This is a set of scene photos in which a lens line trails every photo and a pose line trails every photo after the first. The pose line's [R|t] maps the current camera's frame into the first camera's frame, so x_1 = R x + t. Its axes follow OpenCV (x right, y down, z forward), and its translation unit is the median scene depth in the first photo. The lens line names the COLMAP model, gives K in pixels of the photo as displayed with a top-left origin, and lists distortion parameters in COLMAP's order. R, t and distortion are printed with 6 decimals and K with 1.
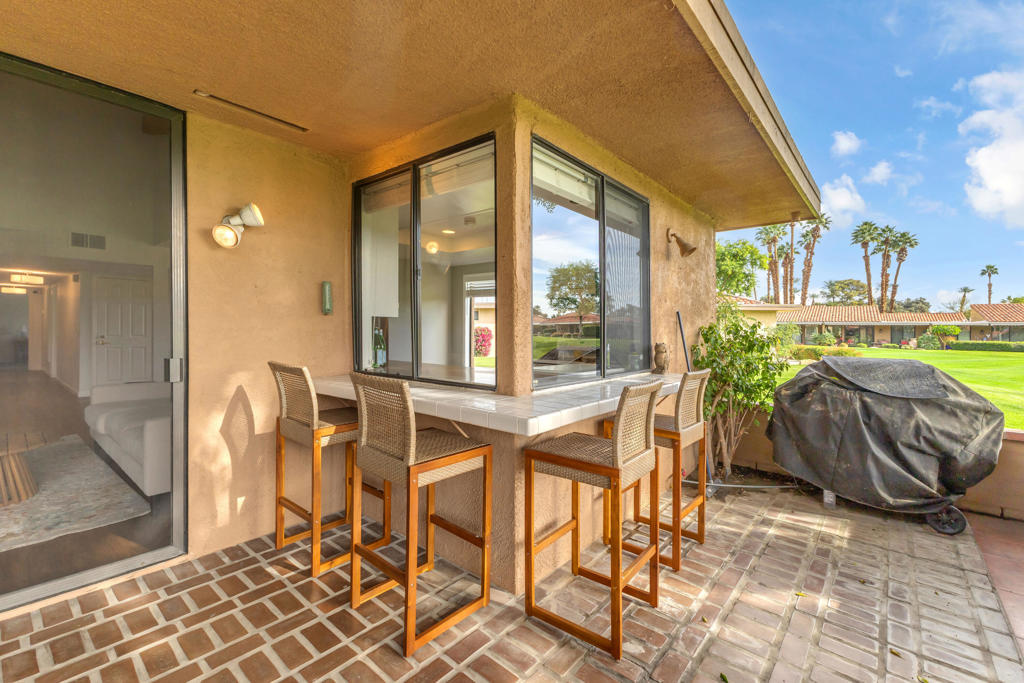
lens RADIAL K [[445.1, 0, 507.7], [0, 445.1, 337.2], [0, 0, 1]] dist [0.004391, -0.000204]
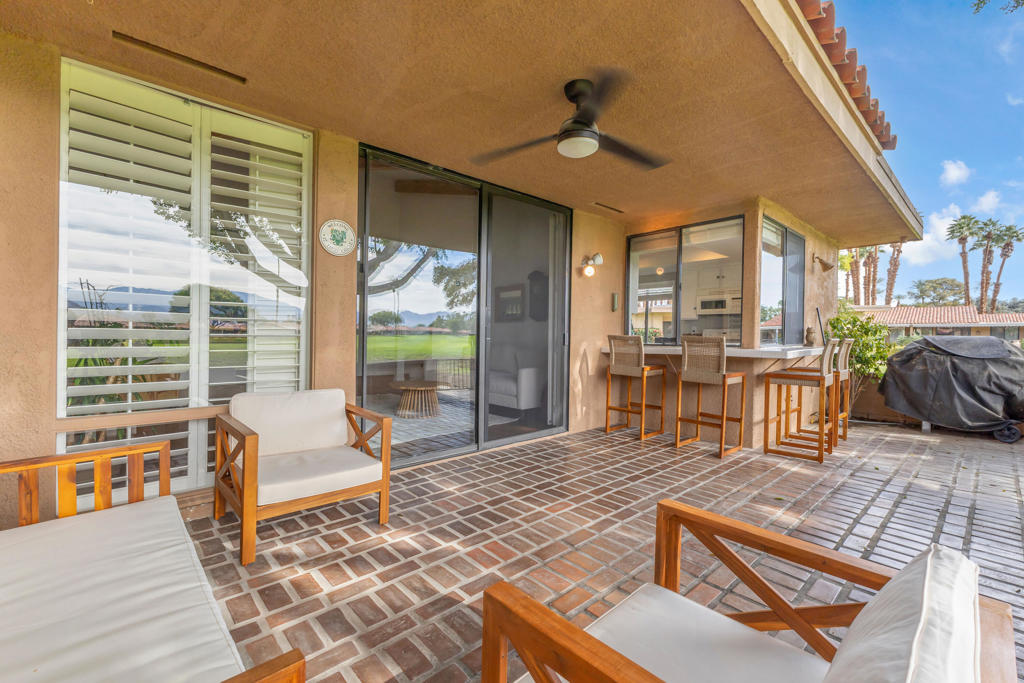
lens RADIAL K [[445.1, 0, 504.6], [0, 445.1, 345.7], [0, 0, 1]] dist [0.004391, -0.000204]
pose [[0.988727, -0.003076, -0.149698, -0.617467], [0.004295, 0.999960, 0.007824, 0.074949], [0.149668, -0.008378, 0.988701, -0.873811]]
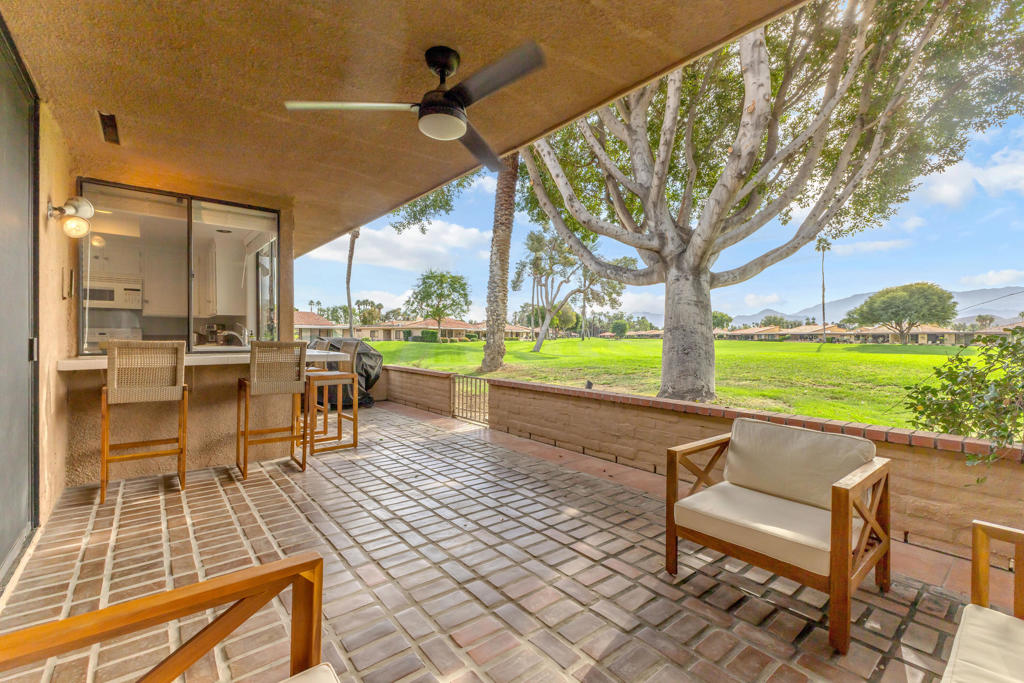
lens RADIAL K [[445.1, 0, 514.4], [0, 445.1, 339.3], [0, 0, 1]] dist [0.004391, -0.000204]
pose [[0.190508, -0.018116, 0.981518, -1.322738], [0.012280, 0.999795, 0.016070, 0.043320], [-0.981609, 0.008992, 0.190692, -0.245268]]
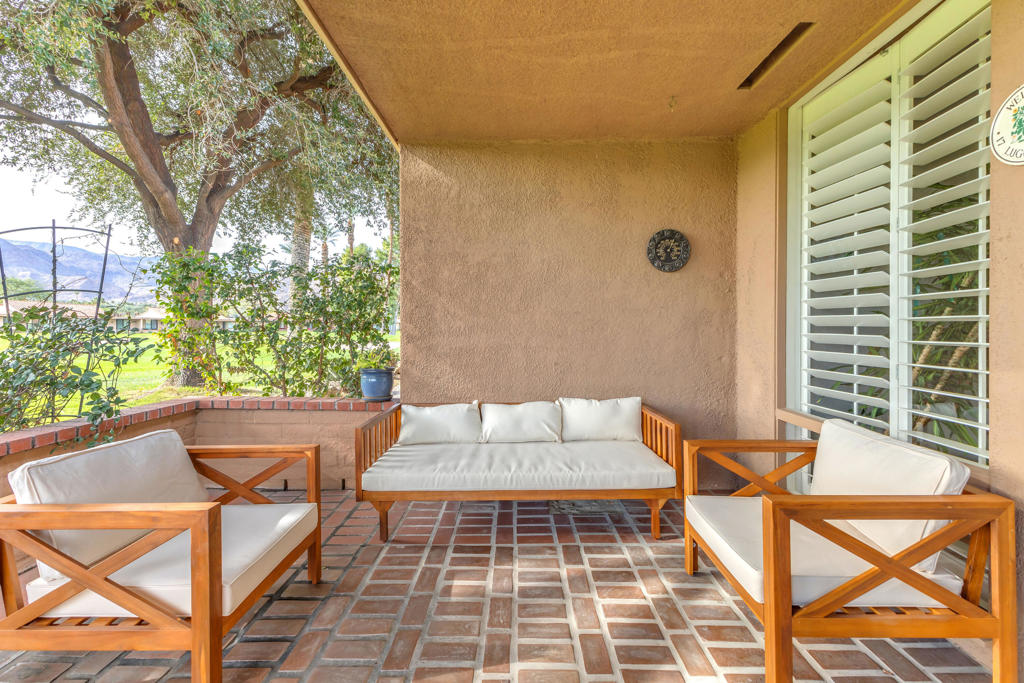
lens RADIAL K [[445.1, 0, 523.8], [0, 445.1, 308.7], [0, 0, 1]] dist [0.004391, -0.000204]
pose [[-0.767878, -0.052110, -0.638473, -0.455477], [-0.033385, 0.998587, -0.041350, 0.050632], [0.639726, -0.010436, -0.768532, 0.203182]]
